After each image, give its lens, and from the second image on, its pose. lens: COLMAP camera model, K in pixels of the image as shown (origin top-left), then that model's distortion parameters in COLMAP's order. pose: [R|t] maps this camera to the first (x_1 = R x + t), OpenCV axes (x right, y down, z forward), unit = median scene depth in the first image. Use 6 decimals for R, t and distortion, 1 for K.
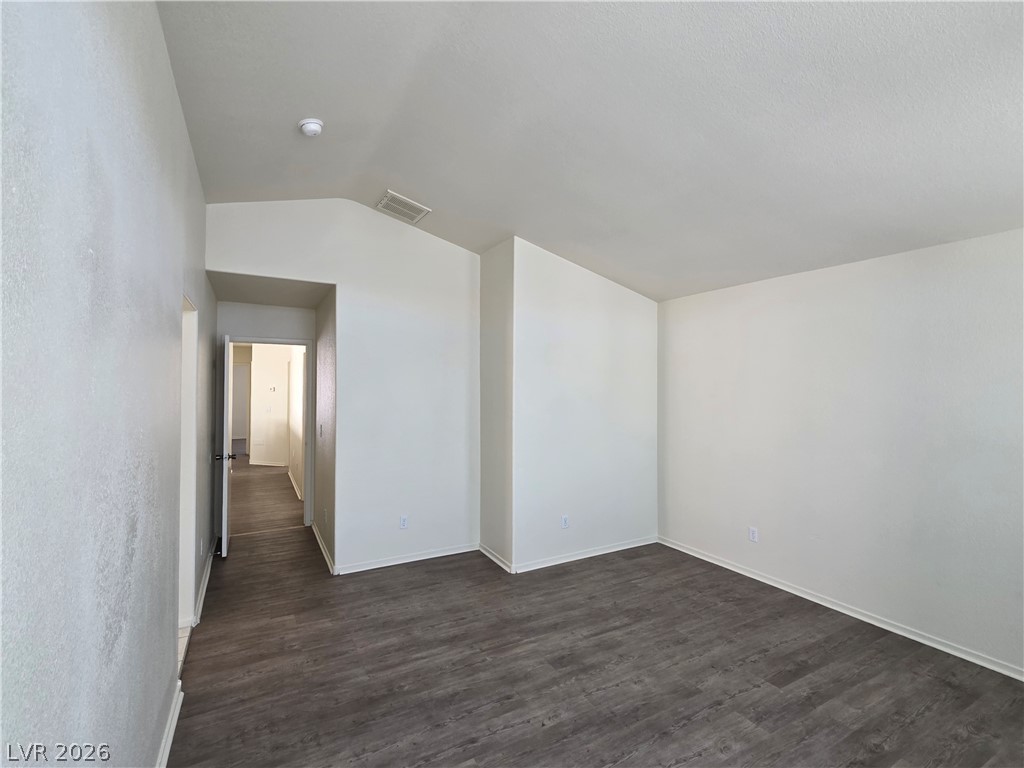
lens RADIAL K [[479.9, 0, 518.9], [0, 479.9, 380.7], [0, 0, 1]] dist [0.002998, 0.001202]
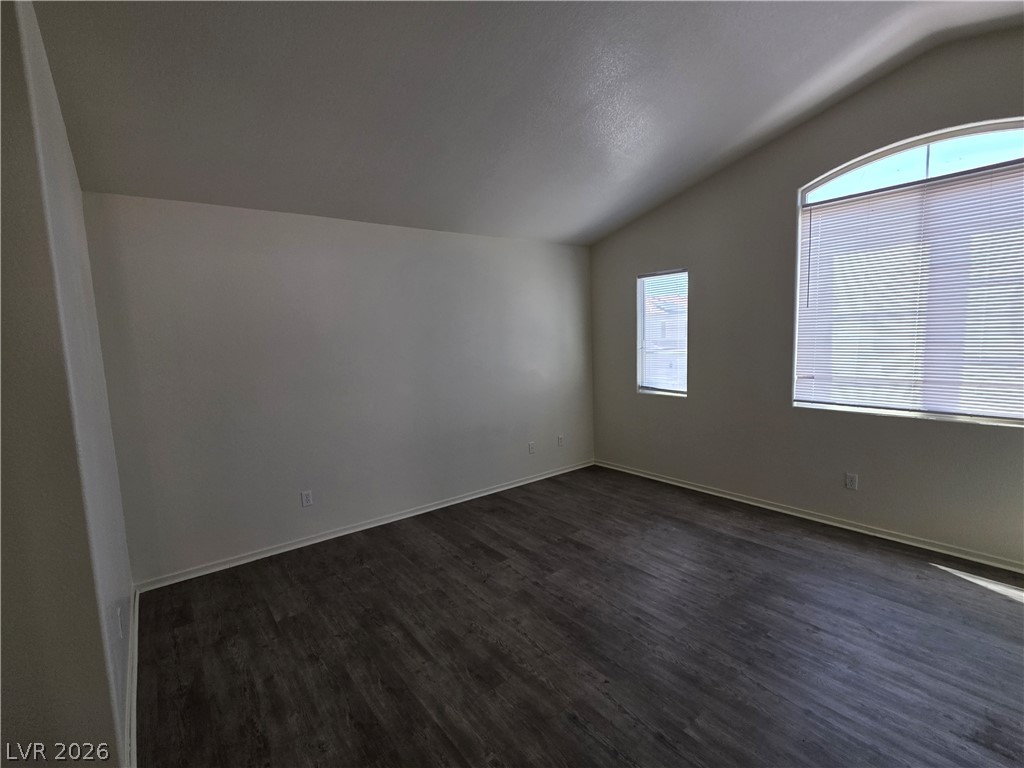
lens RADIAL K [[479.9, 0, 521.5], [0, 479.9, 387.8], [0, 0, 1]] dist [0.002998, 0.001202]
pose [[-0.147157, -0.109940, 0.982984, -0.575578], [0.024973, 0.993074, 0.114807, 0.021222], [-0.988798, 0.041443, -0.143392, 0.929889]]
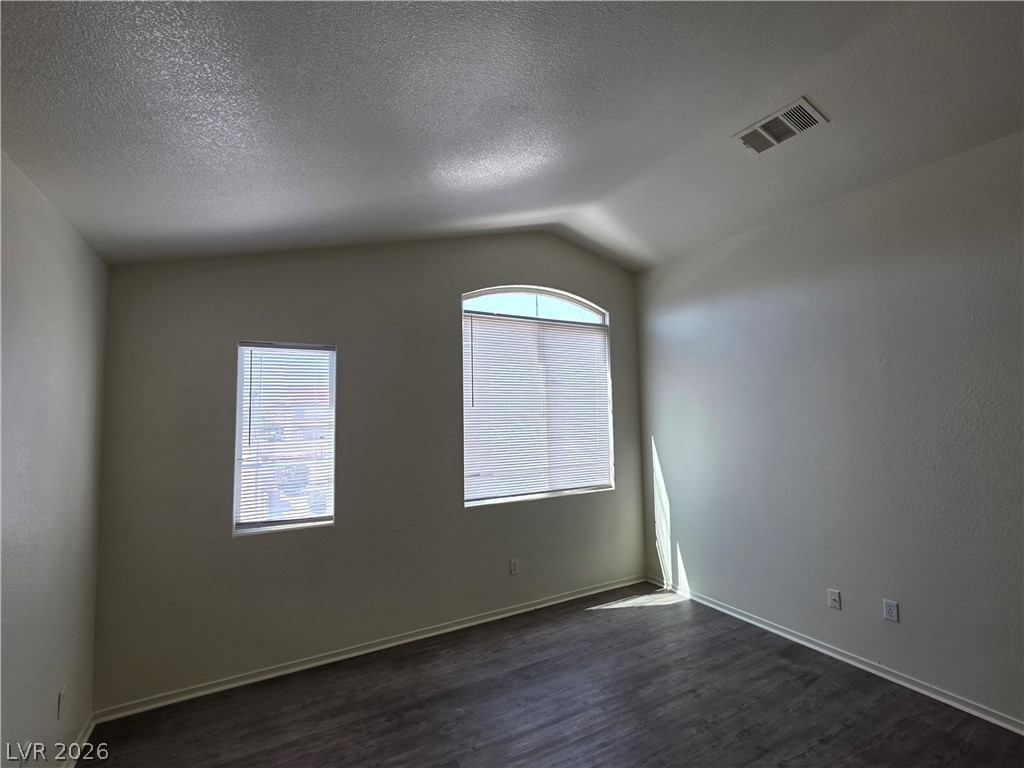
lens RADIAL K [[479.9, 0, 518.1], [0, 479.9, 382.4], [0, 0, 1]] dist [0.002998, 0.001202]
pose [[-0.999878, 0.015557, -0.001100, 0.395938], [0.015595, 0.996816, -0.078196, 0.013609], [-0.000120, -0.078203, -0.996937, 1.279322]]
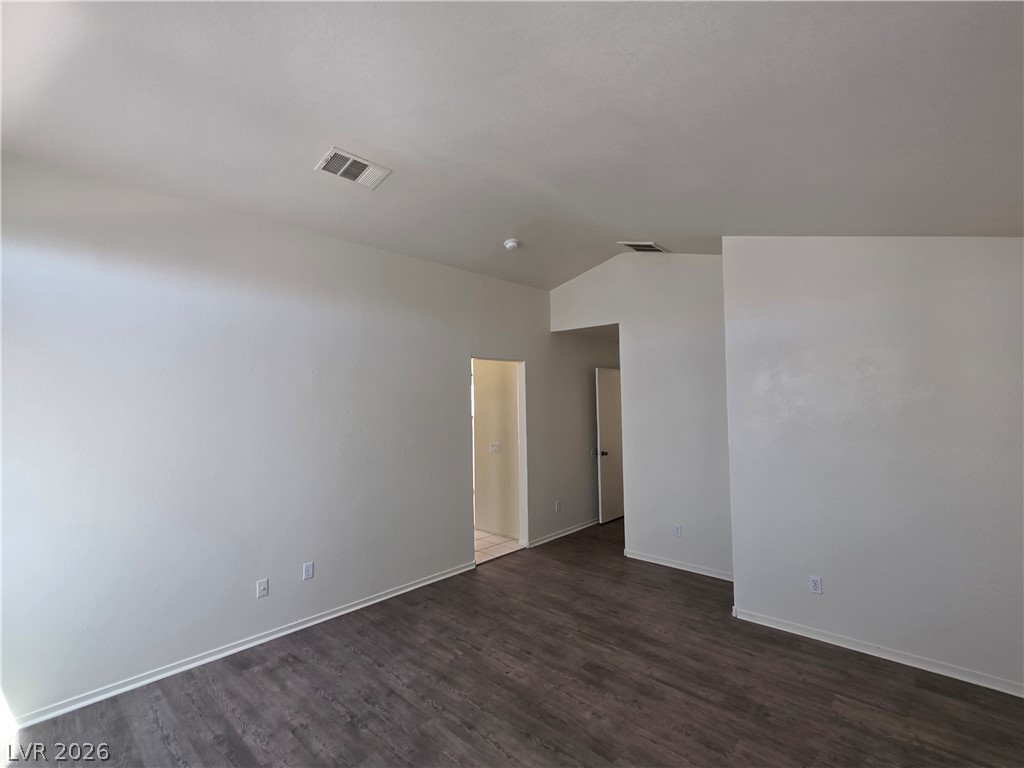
lens RADIAL K [[479.9, 0, 516.9], [0, 479.9, 385.0], [0, 0, 1]] dist [0.002998, 0.001202]
pose [[0.300367, -0.038596, -0.953042, 0.957100], [0.029116, 0.999086, -0.031285, -0.009423], [0.953379, -0.018352, 0.301217, 0.474239]]
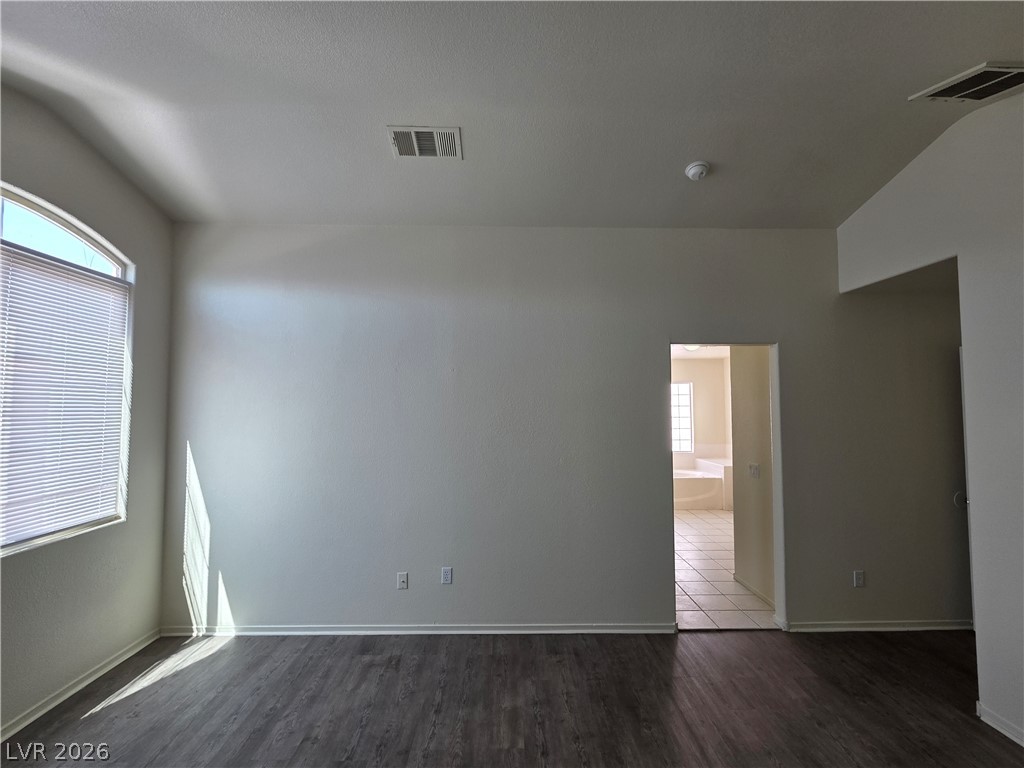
lens RADIAL K [[479.9, 0, 516.0], [0, 479.9, 383.8], [0, 0, 1]] dist [0.002998, 0.001202]
pose [[-0.476304, -0.046215, -0.878065, 0.612889], [0.009113, 0.998305, -0.057486, 0.007124], [0.879233, -0.035382, -0.475076, 1.019393]]
